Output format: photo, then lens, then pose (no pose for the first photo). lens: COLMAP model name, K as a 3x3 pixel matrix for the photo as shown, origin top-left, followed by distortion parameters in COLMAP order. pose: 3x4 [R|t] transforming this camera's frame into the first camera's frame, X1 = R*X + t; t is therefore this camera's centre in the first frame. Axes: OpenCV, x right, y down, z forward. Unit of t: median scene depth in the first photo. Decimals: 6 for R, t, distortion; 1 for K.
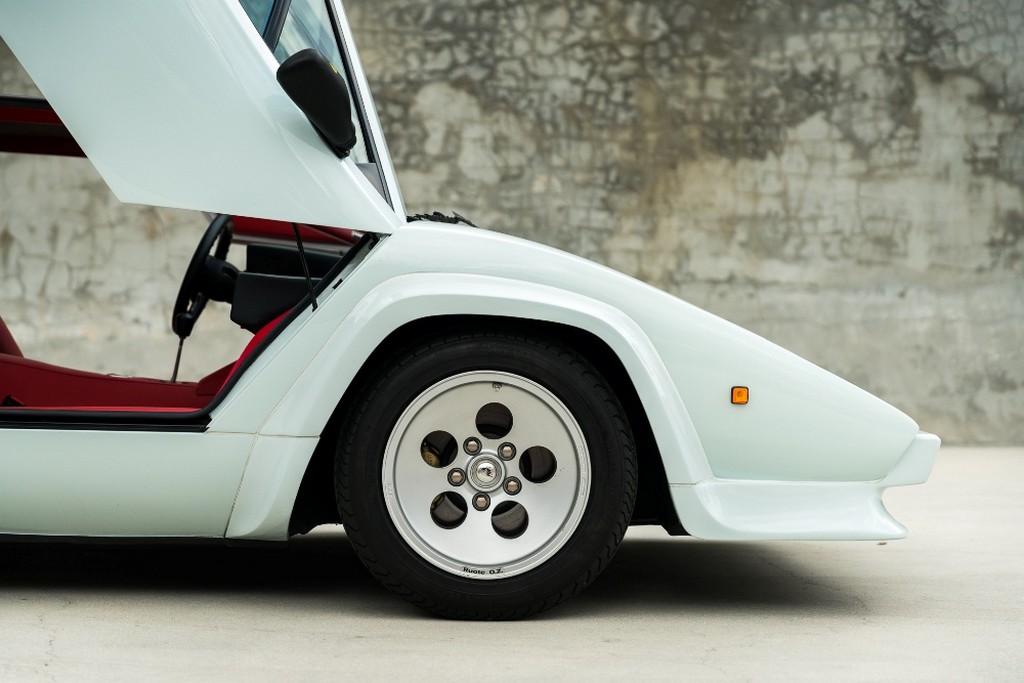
lens RADIAL K [[1950.5, 0, 476.7], [0, 1950.5, 336.4], [0, 0, 1]] dist [0.013453, -0.105832]
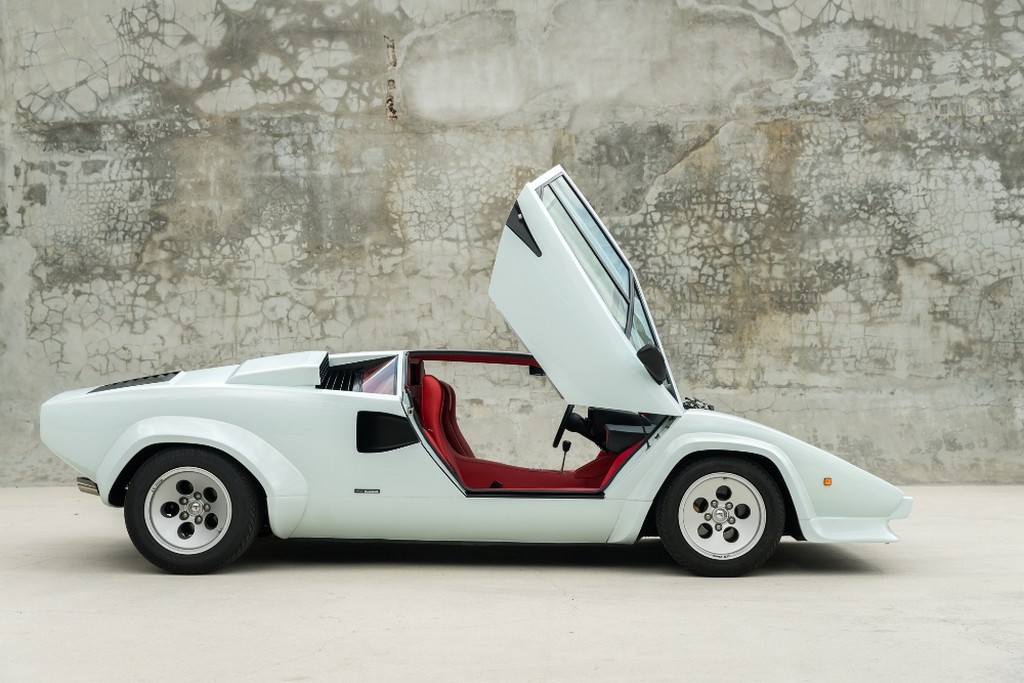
lens RADIAL K [[1469.1, 0, 512.0], [0, 1469.1, 341.5], [0, 0, 1]] dist [0.029788, -0.112183]
pose [[0.999277, -0.011085, -0.036374, -0.061573], [0.009966, 0.999476, -0.030801, -0.030140], [0.036697, 0.030417, 0.998863, -0.273555]]
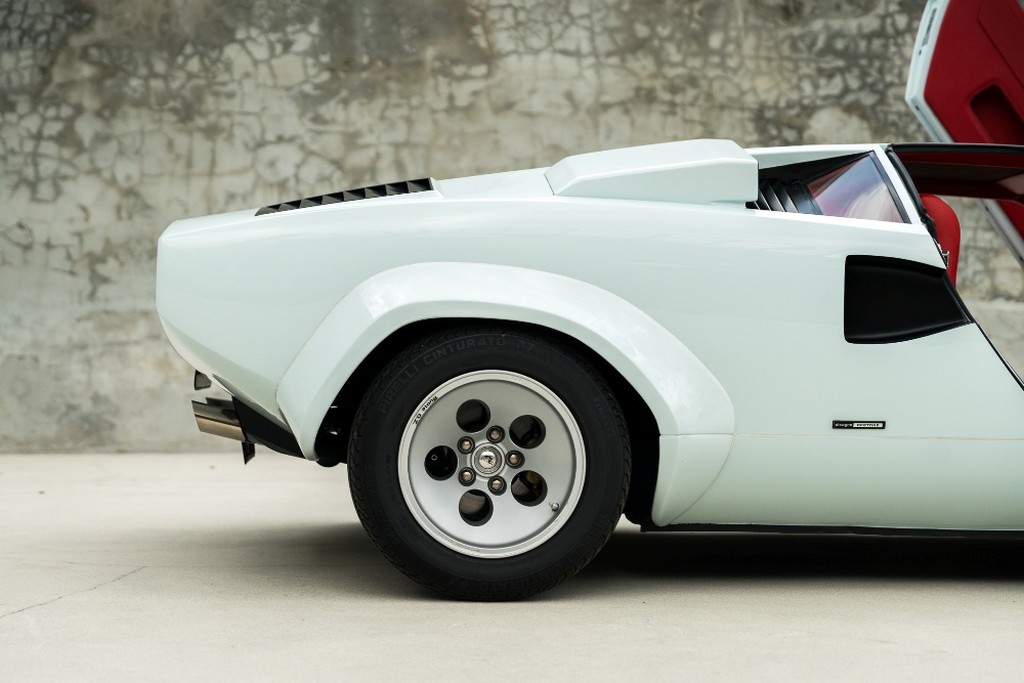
lens RADIAL K [[1950.5, 0, 476.7], [0, 1950.5, 336.4], [0, 0, 1]] dist [0.013453, -0.105832]
pose [[0.999333, -0.002848, 0.036405, -0.245968], [0.003182, 0.999953, -0.009112, 0.000372], [-0.036378, 0.009222, 0.999296, -0.028465]]
